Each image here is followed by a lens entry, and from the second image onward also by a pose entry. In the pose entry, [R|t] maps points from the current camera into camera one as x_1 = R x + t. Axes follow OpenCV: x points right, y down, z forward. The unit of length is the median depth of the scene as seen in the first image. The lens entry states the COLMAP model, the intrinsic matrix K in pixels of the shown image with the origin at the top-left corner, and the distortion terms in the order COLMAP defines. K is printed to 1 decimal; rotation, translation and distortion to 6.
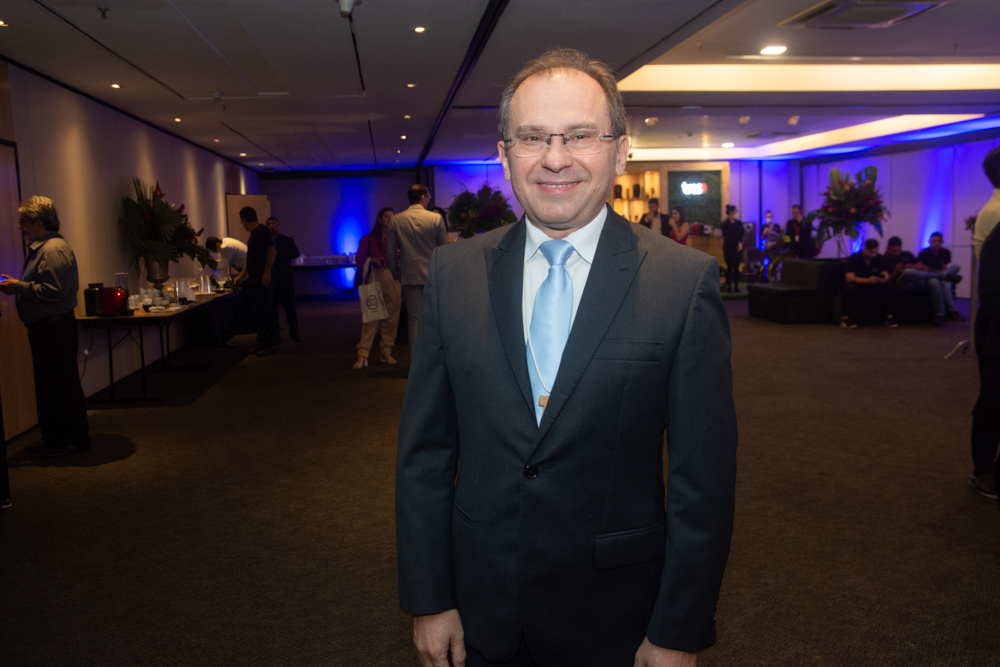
lens RADIAL K [[867.9, 0, 493.9], [0, 867.9, 332.2], [0, 0, 1]] dist [-0.052759, 0.078840]
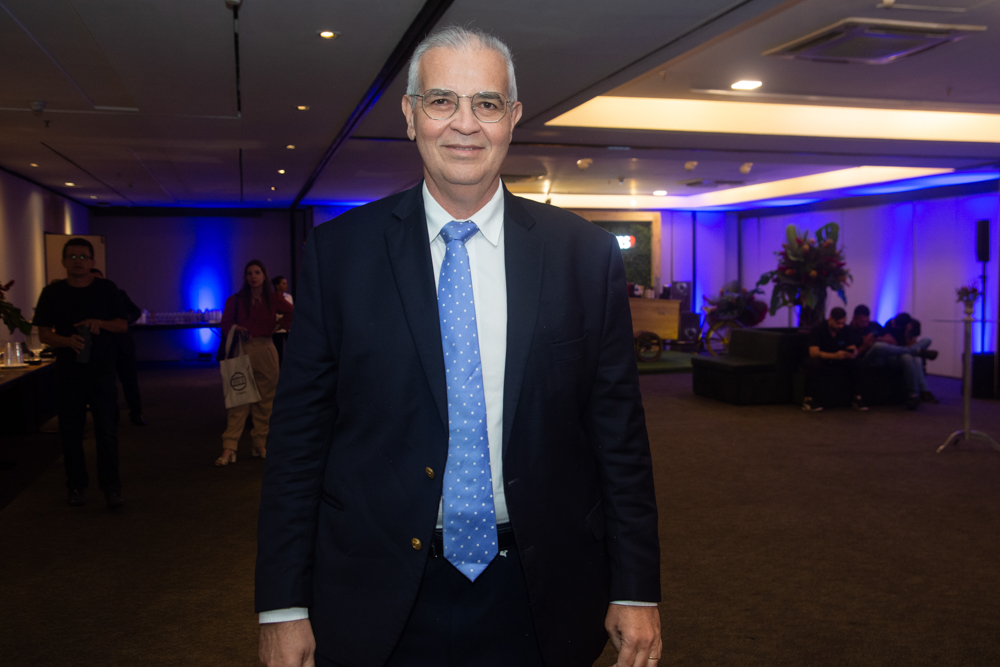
lens RADIAL K [[959.6, 0, 500.5], [0, 959.6, 337.8], [0, 0, 1]] dist [0.007959, 0.000000]
pose [[0.988848, 0.011365, 0.148497, -0.036458], [-0.003606, 0.998619, -0.052418, -0.025515], [-0.148888, 0.051298, 0.987523, 0.099628]]
